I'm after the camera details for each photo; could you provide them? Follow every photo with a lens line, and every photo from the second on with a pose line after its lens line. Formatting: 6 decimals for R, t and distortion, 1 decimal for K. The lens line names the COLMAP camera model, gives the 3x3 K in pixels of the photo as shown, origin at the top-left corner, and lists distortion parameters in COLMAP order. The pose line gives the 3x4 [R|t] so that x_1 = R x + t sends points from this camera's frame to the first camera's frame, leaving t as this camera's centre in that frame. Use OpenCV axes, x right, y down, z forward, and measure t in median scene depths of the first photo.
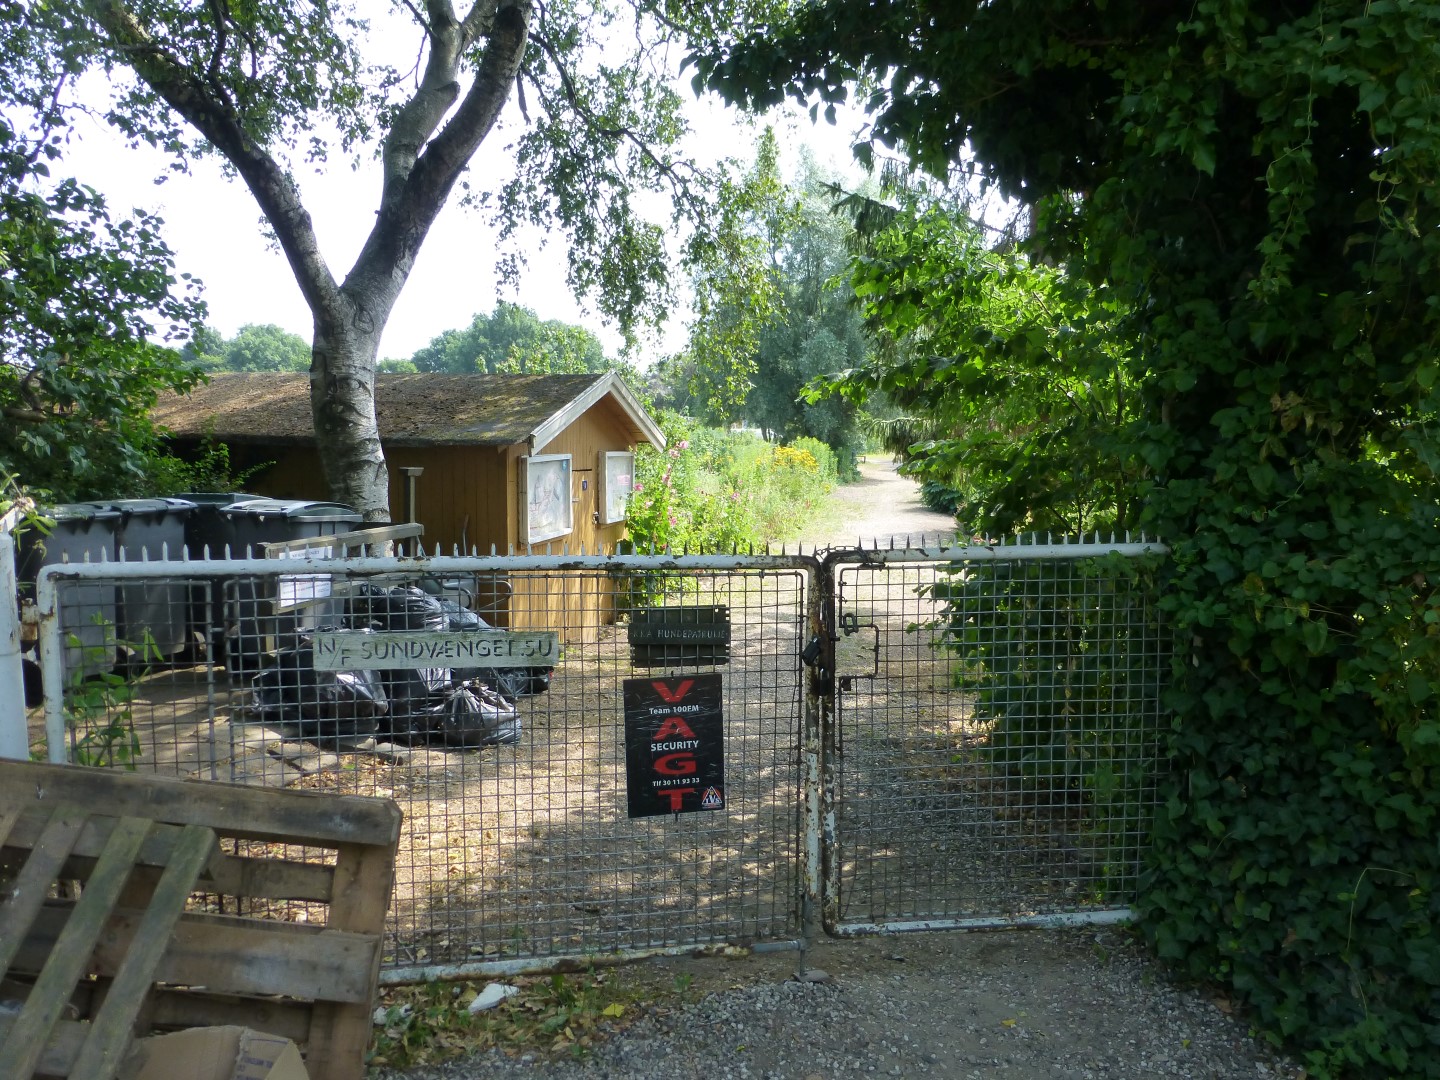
lens RADIAL K [[1098.5, 0, 720.0], [0, 1098.5, 540.0], [0, 0, 1]] dist [-0.037004, -0.001041]
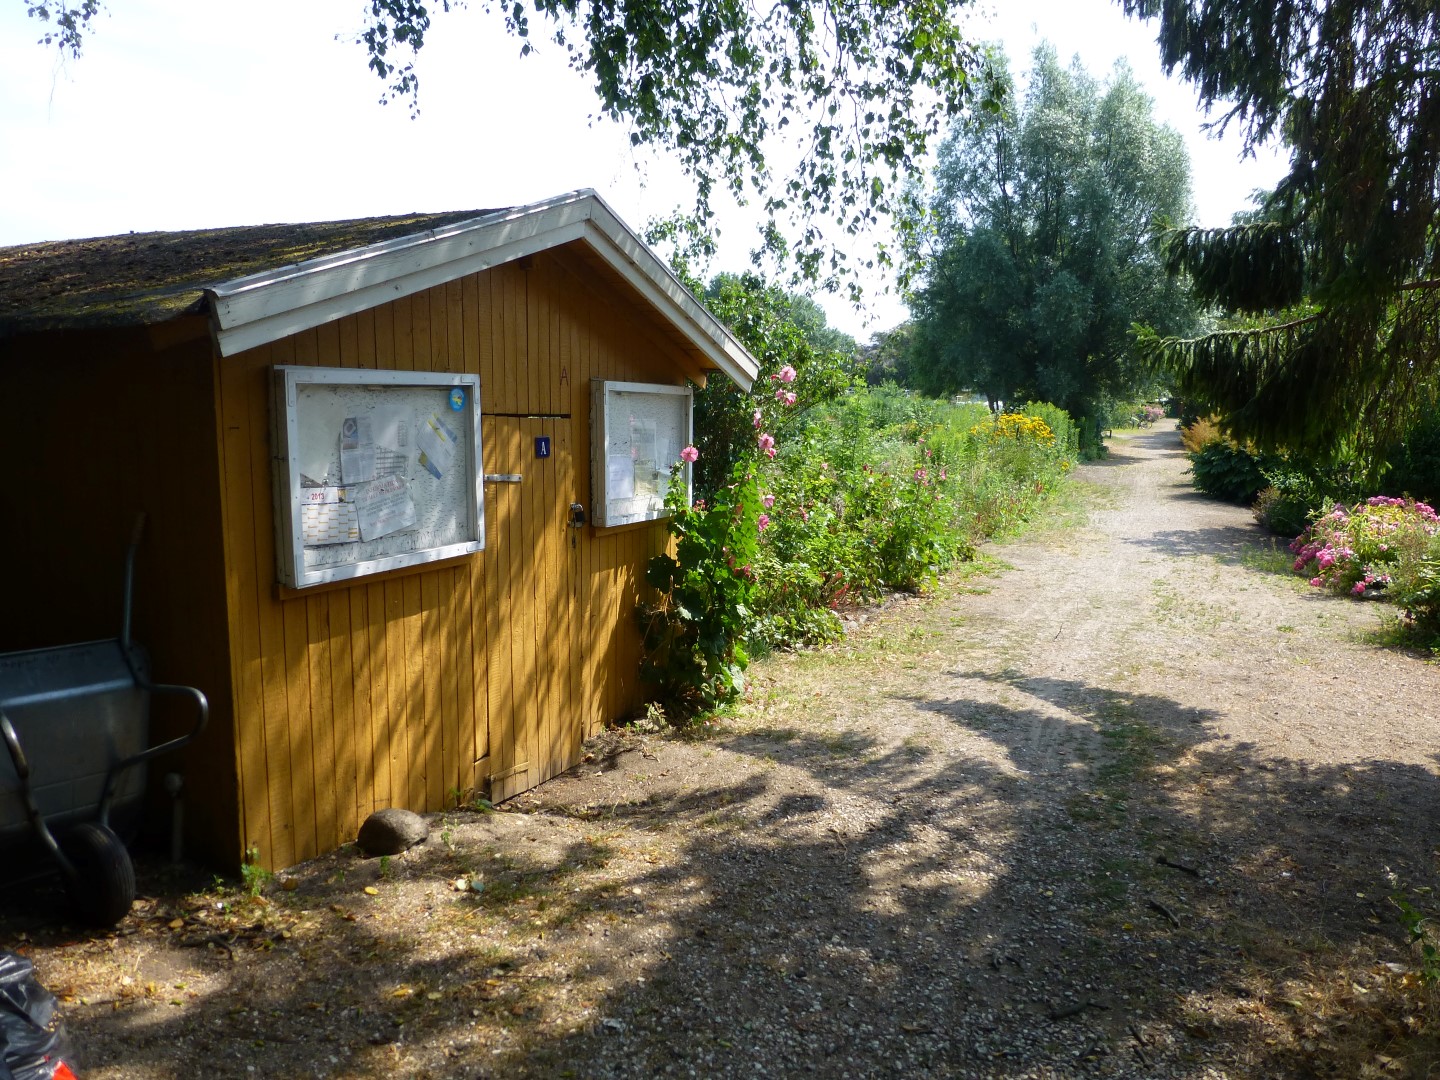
lens RADIAL K [[1098.5, 0, 720.0], [0, 1098.5, 540.0], [0, 0, 1]] dist [-0.037004, -0.001041]
pose [[0.978891, 0.020880, -0.203313, 0.013682], [-0.016927, 0.999633, 0.021165, -0.005994], [0.203680, -0.017277, 0.978885, 0.154903]]
